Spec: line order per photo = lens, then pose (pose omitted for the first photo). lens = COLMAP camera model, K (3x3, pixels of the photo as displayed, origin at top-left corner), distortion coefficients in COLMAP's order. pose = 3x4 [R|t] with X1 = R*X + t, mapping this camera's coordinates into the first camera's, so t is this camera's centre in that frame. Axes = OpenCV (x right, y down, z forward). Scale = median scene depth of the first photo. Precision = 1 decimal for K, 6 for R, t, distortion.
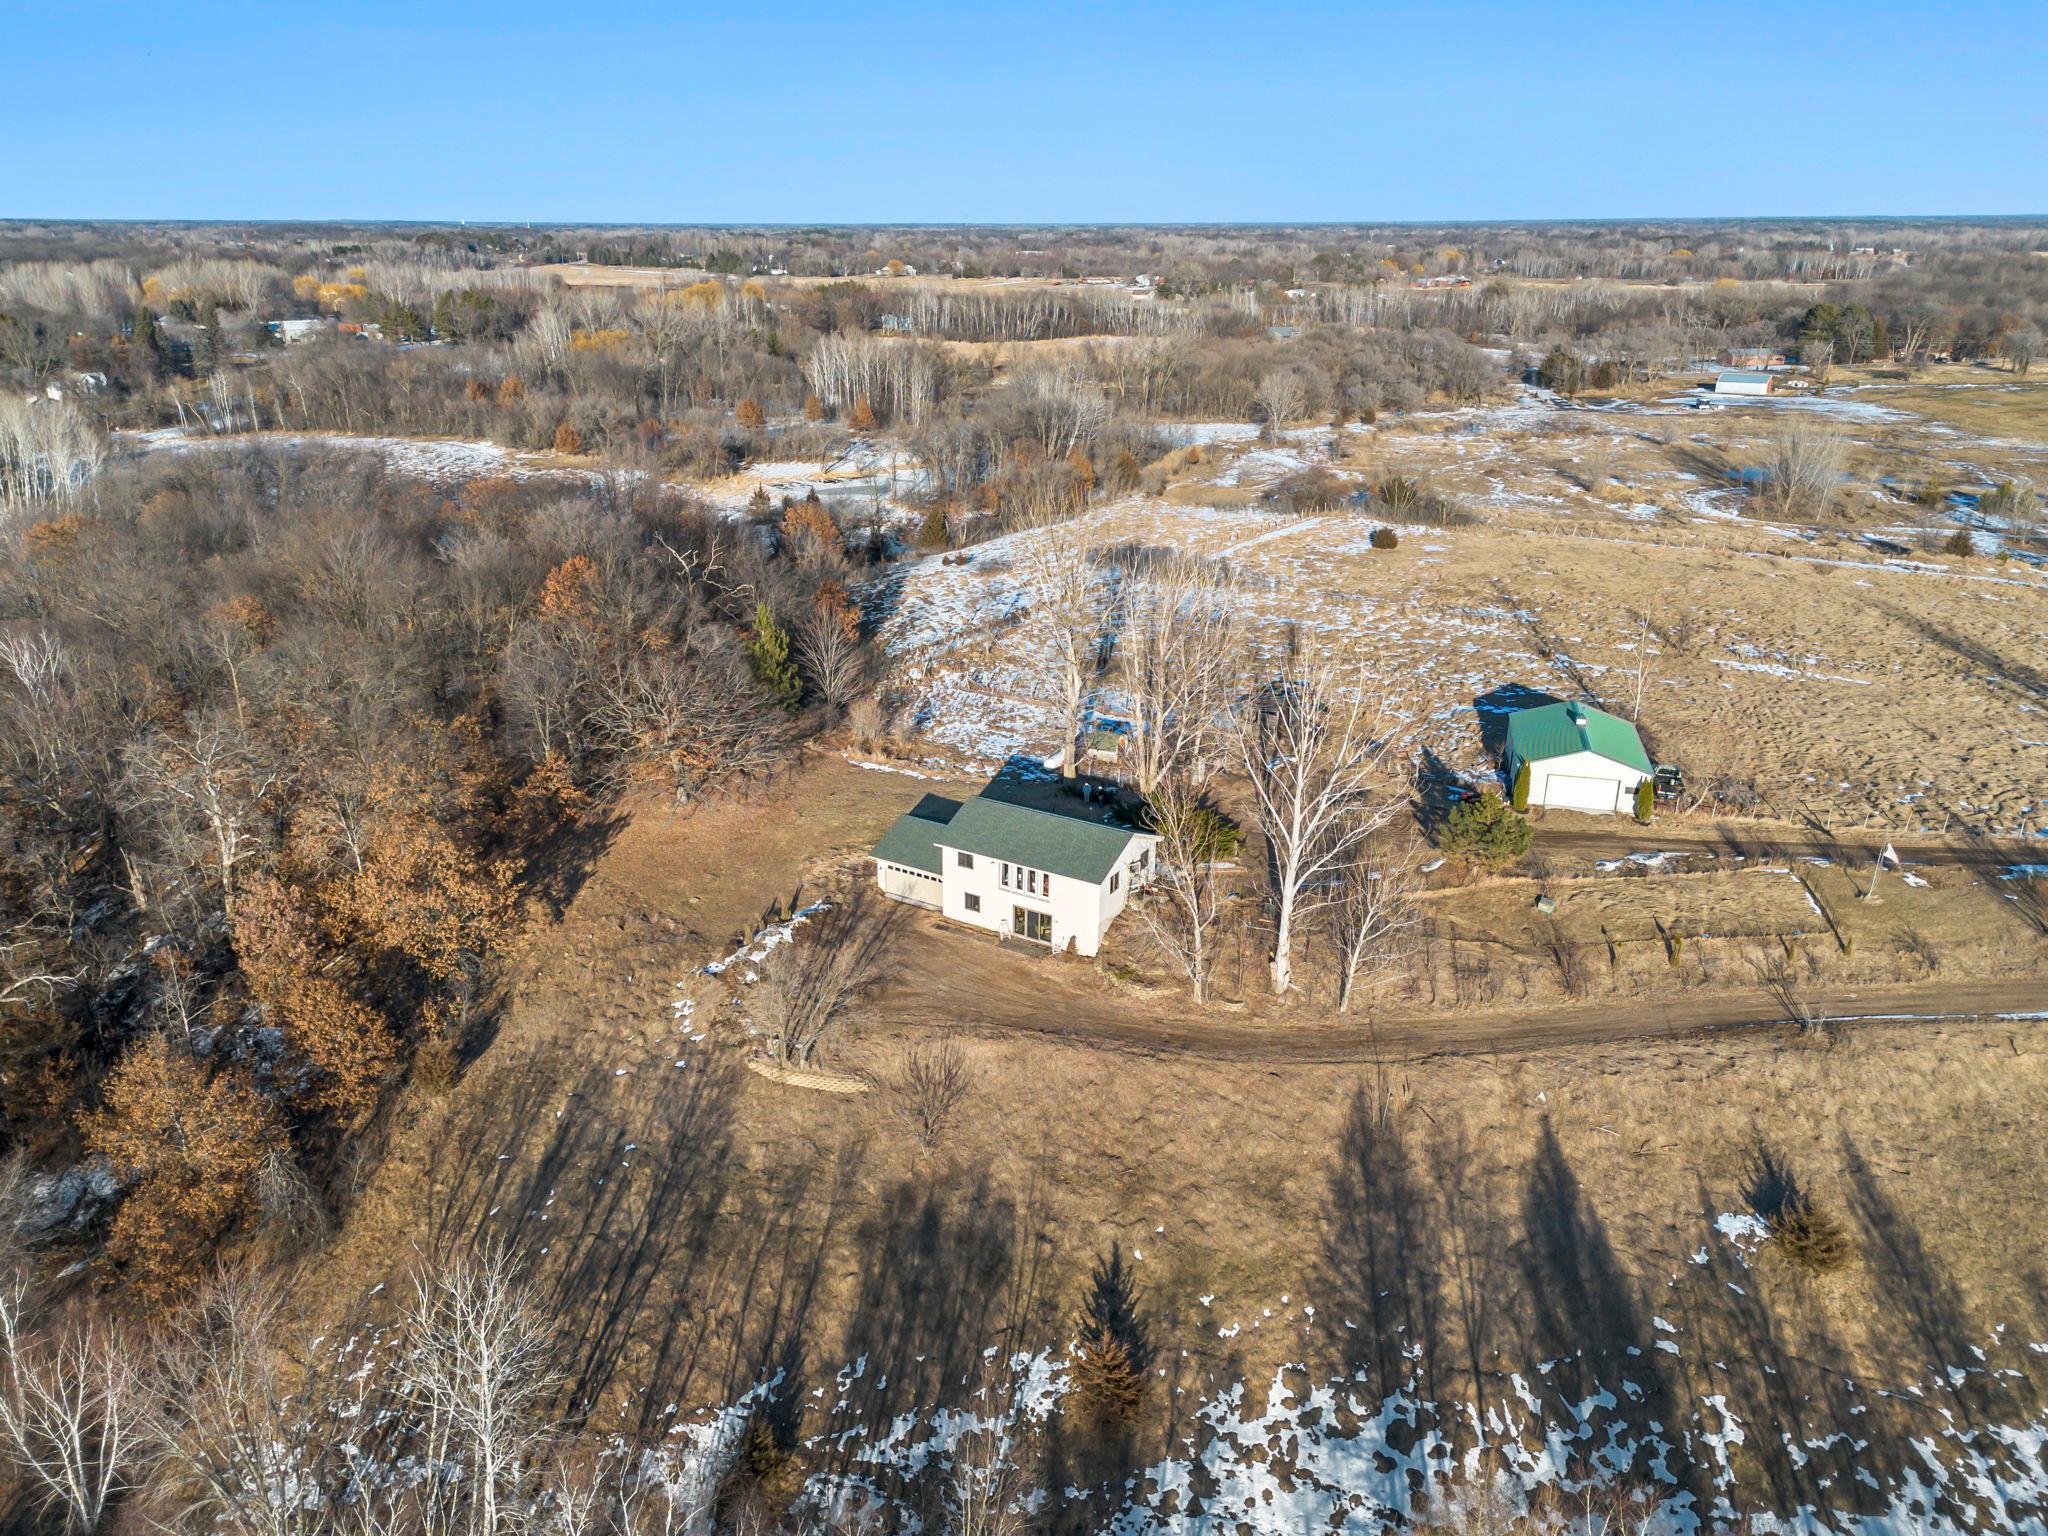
lens RADIAL K [[1444.2, 0, 990.1], [0, 1444.2, 768.1], [0, 0, 1]] dist [0.079168, -0.062153]
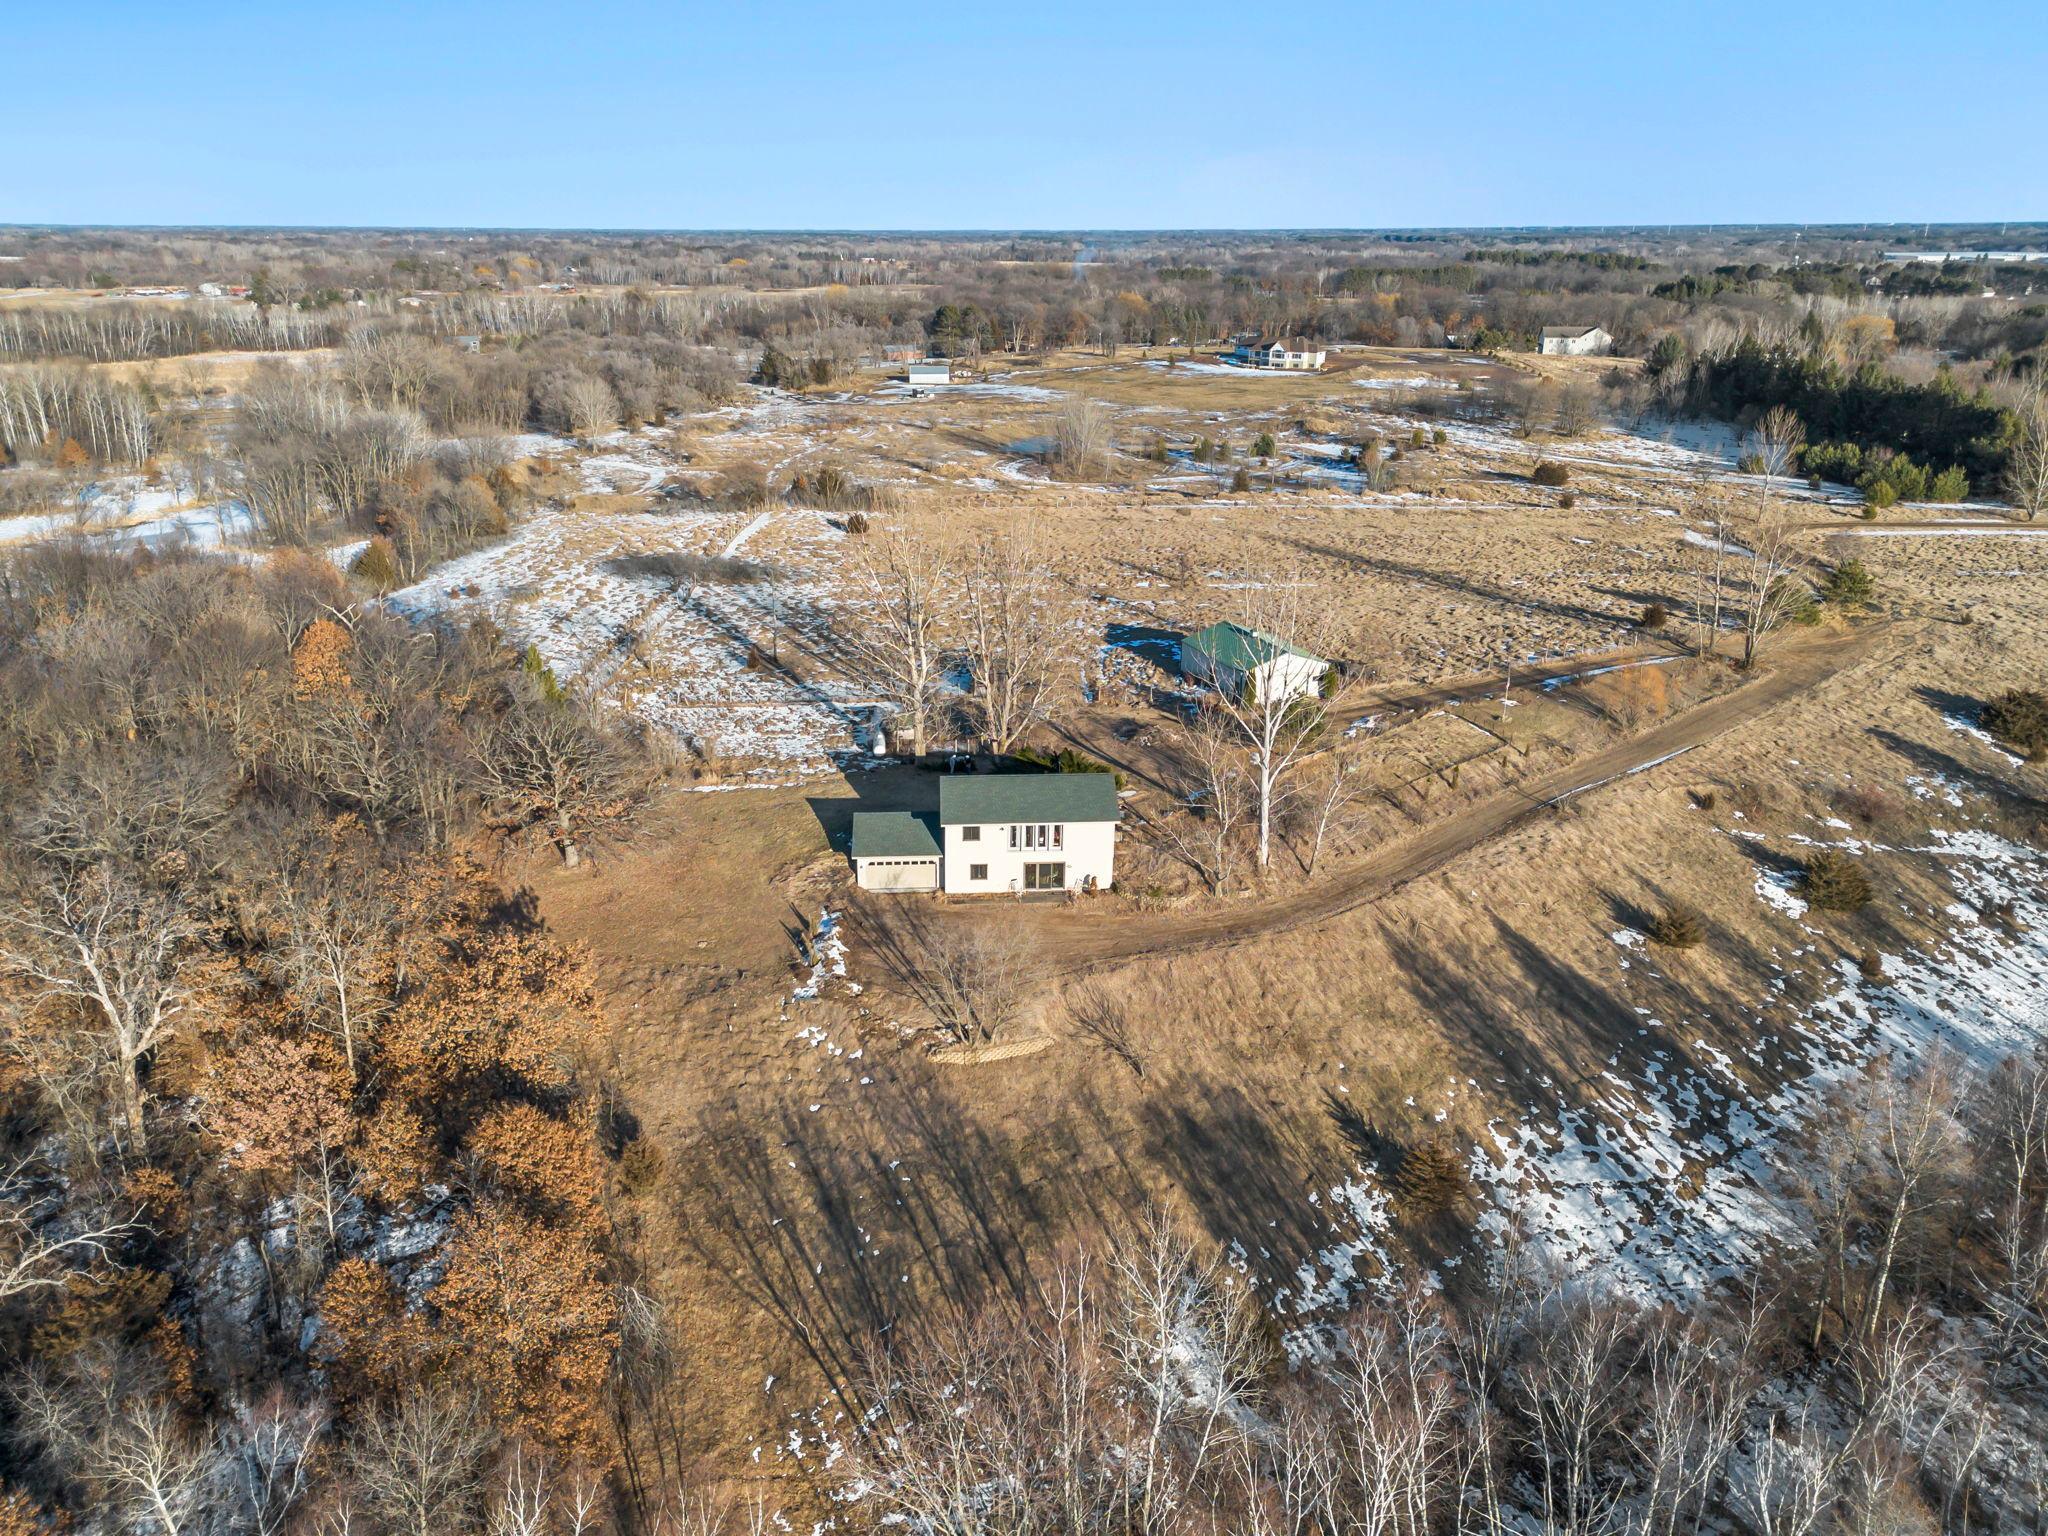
lens RADIAL K [[1452.5, 0, 985.4], [0, 1452.5, 774.0], [0, 0, 1]] dist [0.077186, -0.068530]
pose [[0.822193, -0.197556, 0.533826, -0.585086], [0.198859, 0.978437, 0.055816, -0.037120], [-0.533342, 0.060265, 0.843750, 0.098983]]
